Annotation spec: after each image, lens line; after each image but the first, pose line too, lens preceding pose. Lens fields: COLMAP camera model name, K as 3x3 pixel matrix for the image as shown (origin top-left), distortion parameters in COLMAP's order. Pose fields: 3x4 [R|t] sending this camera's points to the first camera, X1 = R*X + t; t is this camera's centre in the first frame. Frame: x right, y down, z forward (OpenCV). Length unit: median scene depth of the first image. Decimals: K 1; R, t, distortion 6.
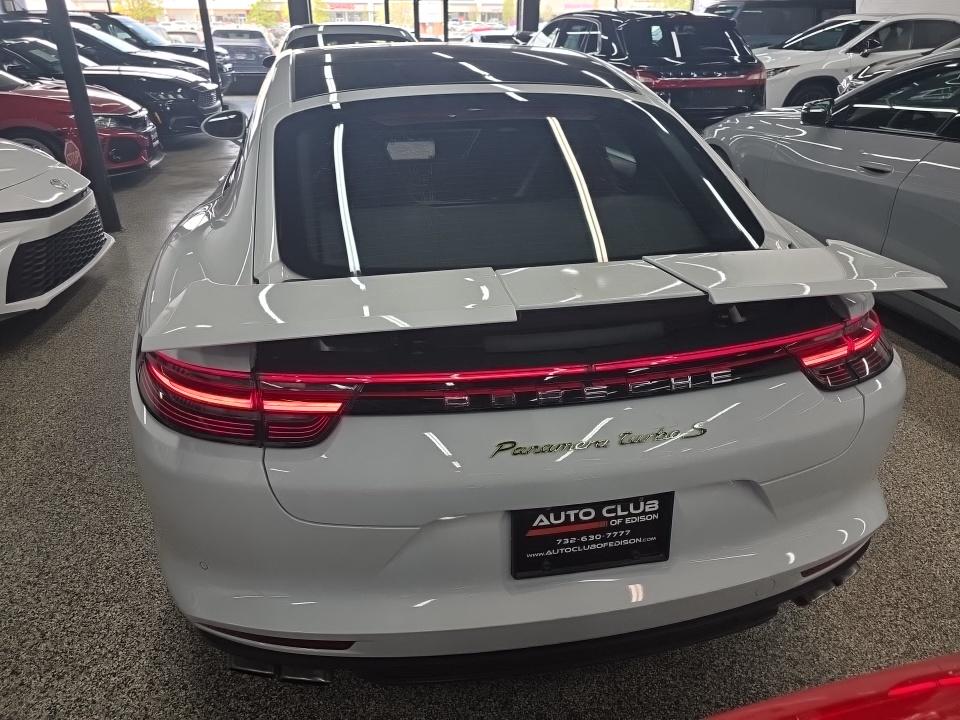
lens RADIAL K [[655.3, 0, 483.3], [0, 655.3, 339.9], [0, 0, 1]] dist [0.030669, -0.032601]
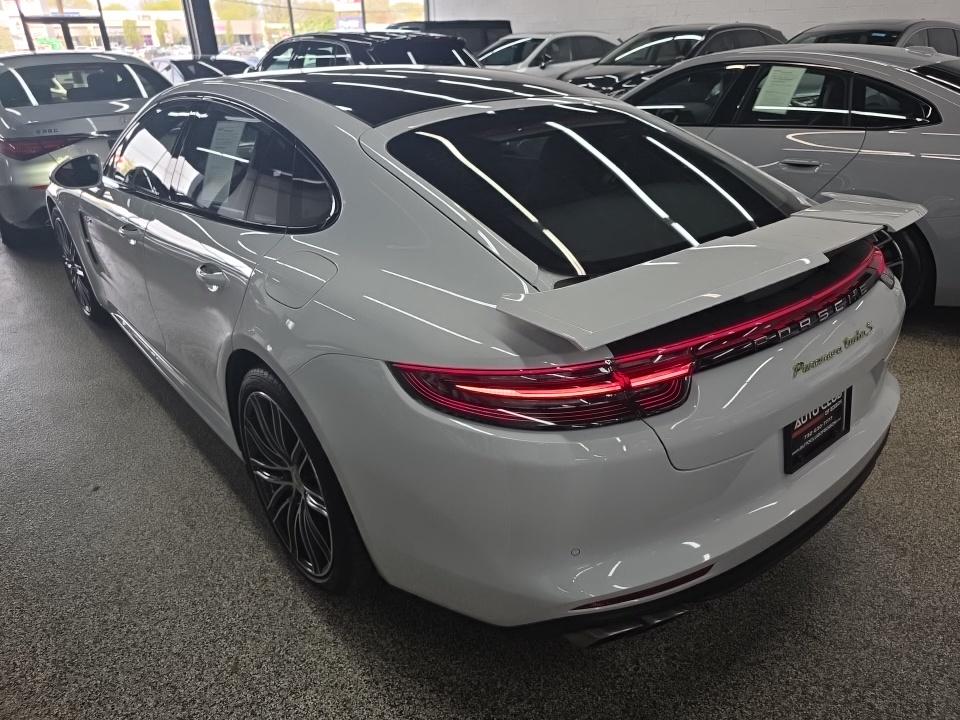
lens RADIAL K [[655.3, 0, 481.7], [0, 655.3, 360.1], [0, 0, 1]] dist [0.030669, -0.032601]
pose [[0.875453, -0.224254, 0.428125, -0.946898], [0.224784, 0.973121, 0.050076, -0.048631], [-0.427848, 0.052396, 0.902331, 0.089602]]
